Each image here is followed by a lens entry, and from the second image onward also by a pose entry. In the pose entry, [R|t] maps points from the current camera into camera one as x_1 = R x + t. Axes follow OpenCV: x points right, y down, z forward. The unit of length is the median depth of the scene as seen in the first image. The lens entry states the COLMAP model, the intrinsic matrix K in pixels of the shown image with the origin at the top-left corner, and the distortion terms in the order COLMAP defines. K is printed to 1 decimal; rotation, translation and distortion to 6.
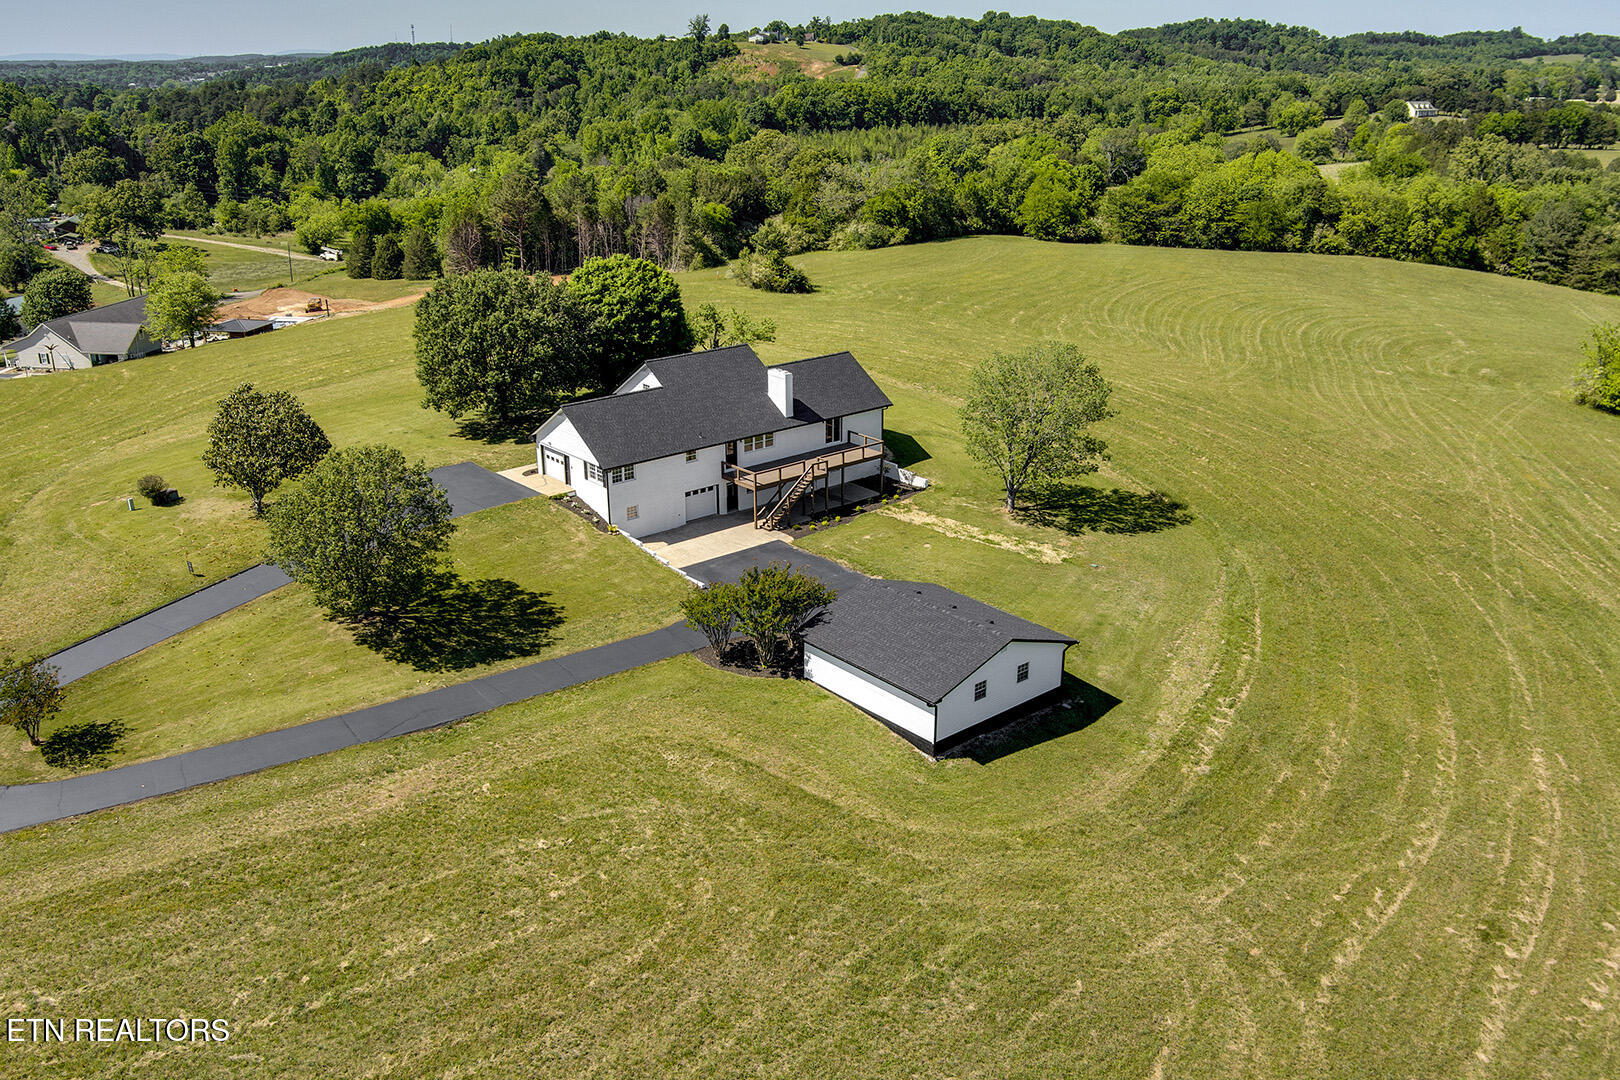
lens RADIAL K [[1339.7, 0, 821.8], [0, 1339.7, 529.6], [0, 0, 1]] dist [-0.072304, 0.031009]
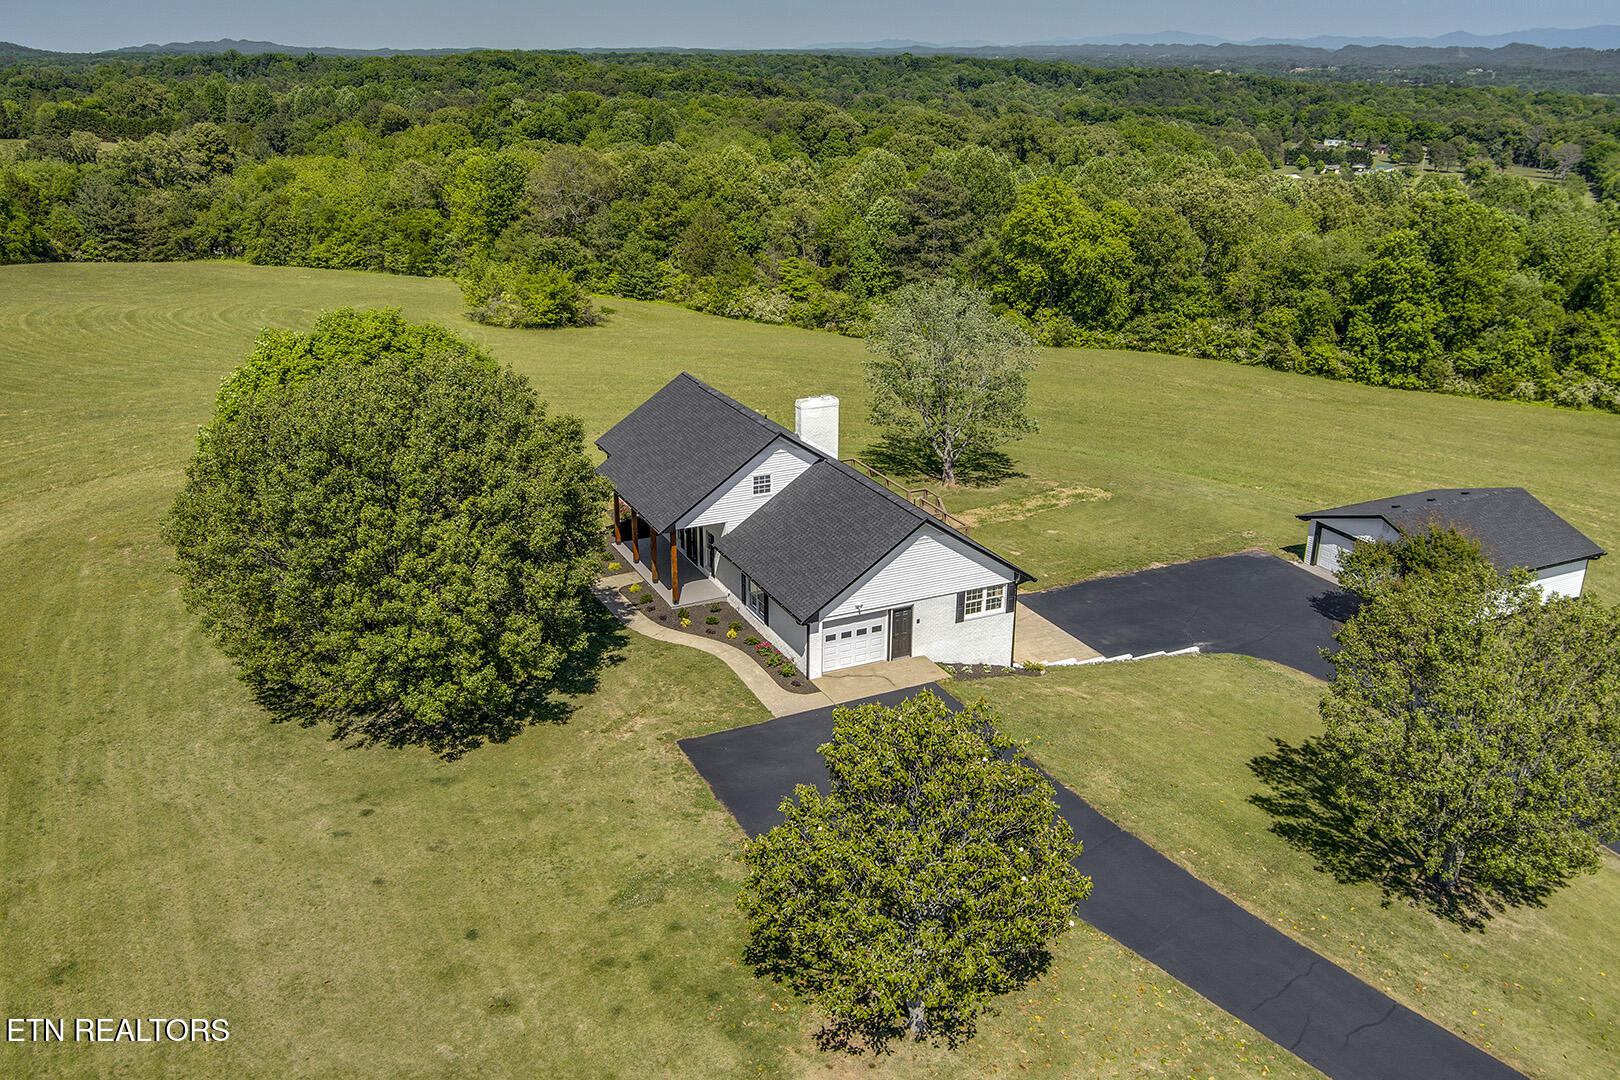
lens RADIAL K [[1339.7, 0, 798.8], [0, 1339.7, 536.3], [0, 0, 1]] dist [-0.072304, 0.031009]
pose [[0.269648, -0.336441, 0.902274, -0.213458], [0.330752, 0.912335, 0.241346, -0.071048], [-0.904374, 0.233350, 0.357288, 0.255093]]
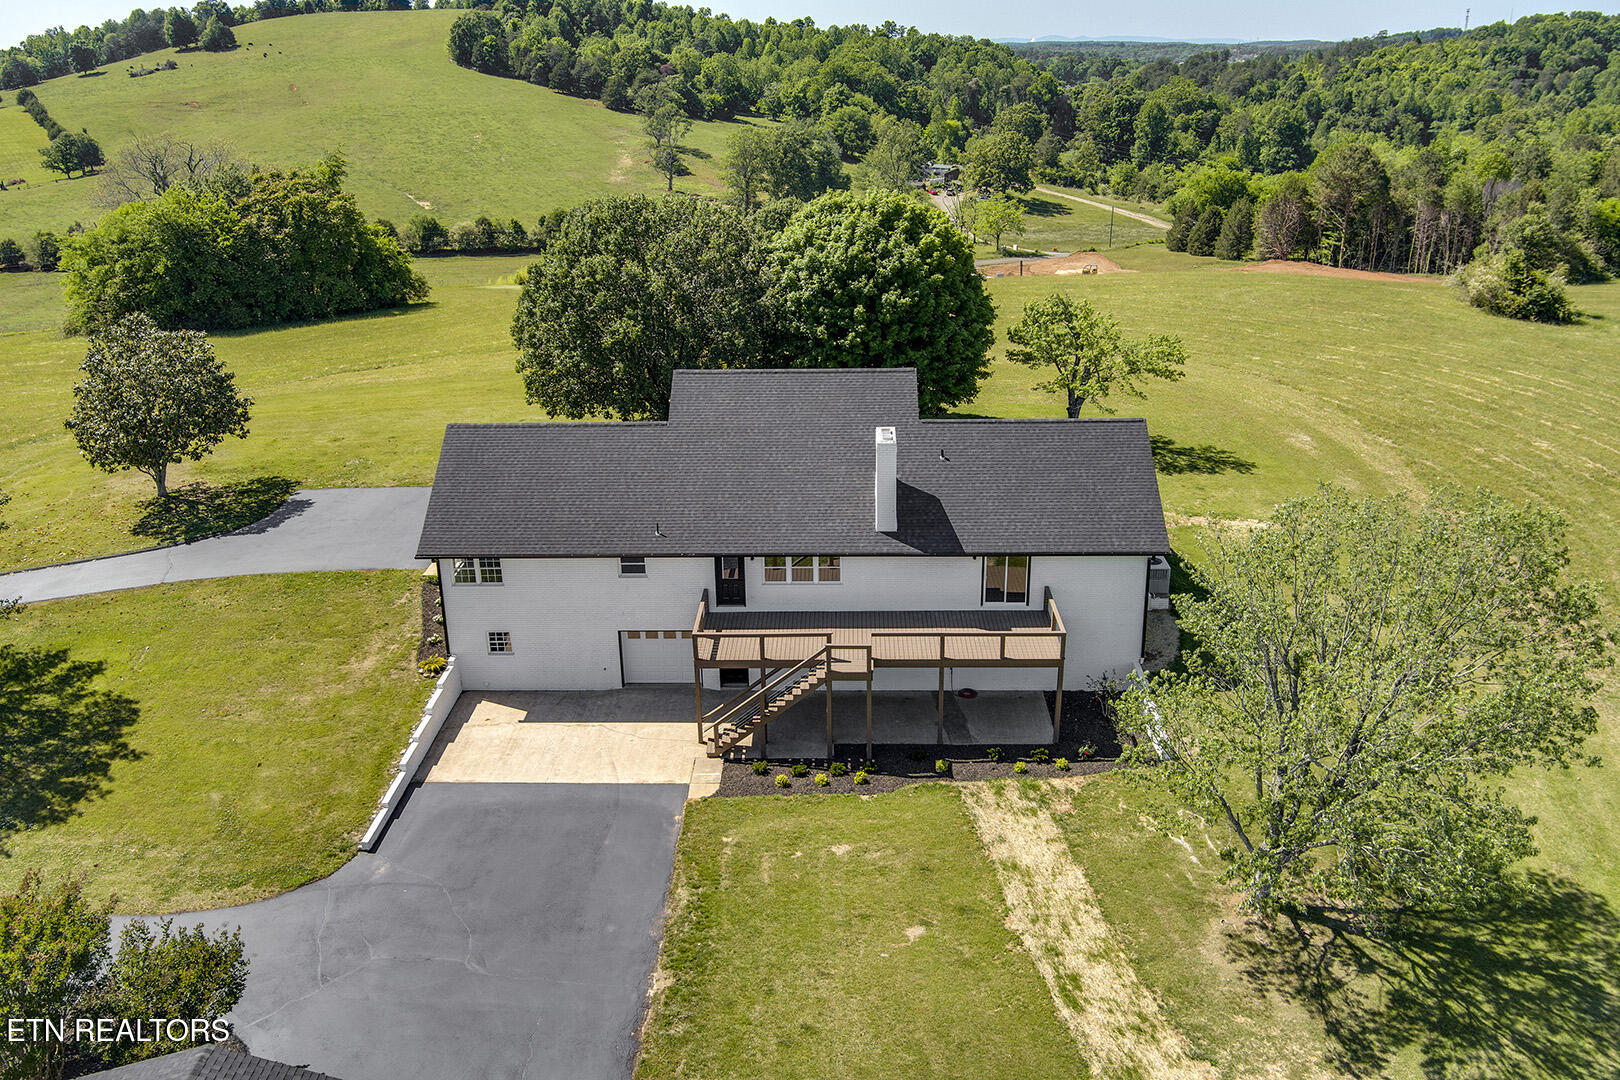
lens RADIAL K [[1339.7, 0, 825.1], [0, 1339.7, 516.8], [0, 0, 1]] dist [-0.072304, 0.031009]
pose [[0.747131, 0.218599, -0.627702, 0.083136], [-0.219312, 0.972559, 0.077657, -0.039306], [0.627453, 0.079642, 0.774571, 0.201744]]
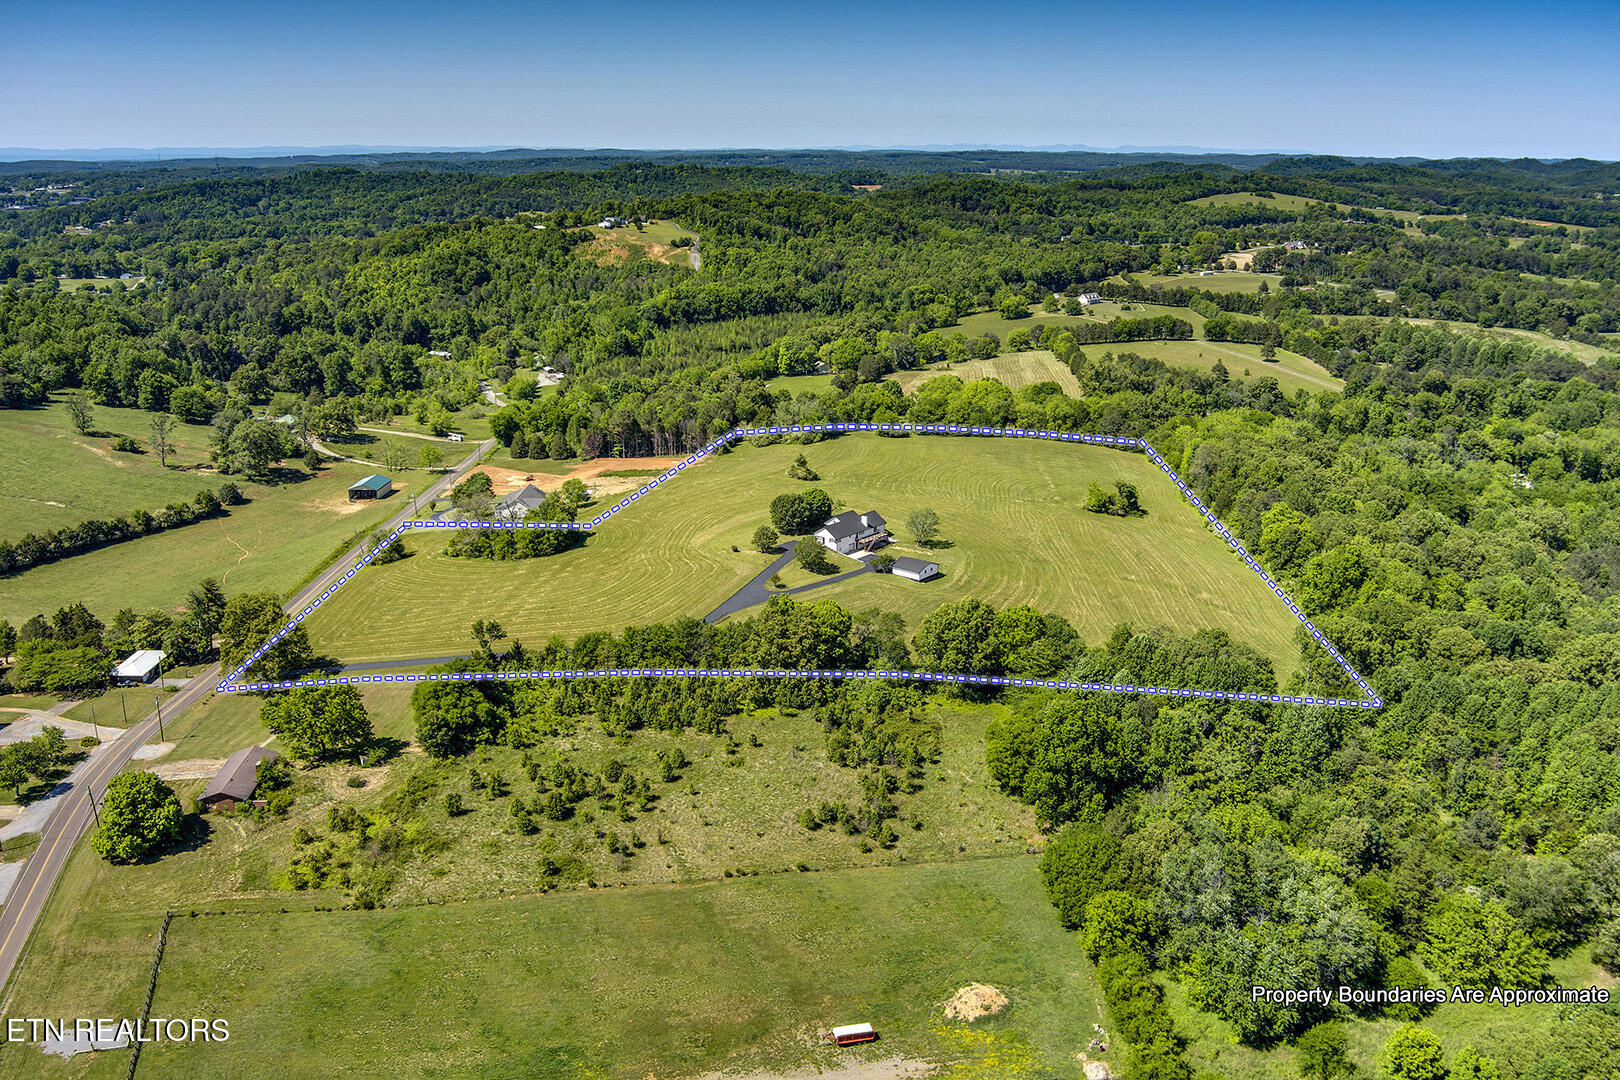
lens RADIAL K [[1380.9, 0, 816.5], [0, 1380.9, 548.6], [0, 0, 1]] dist [-0.046271, -0.017440]
pose [[0.984310, -0.045923, 0.170366, -0.311984], [0.055484, 0.997116, -0.051784, 0.068874], [-0.167496, 0.060424, 0.984019, -1.108148]]
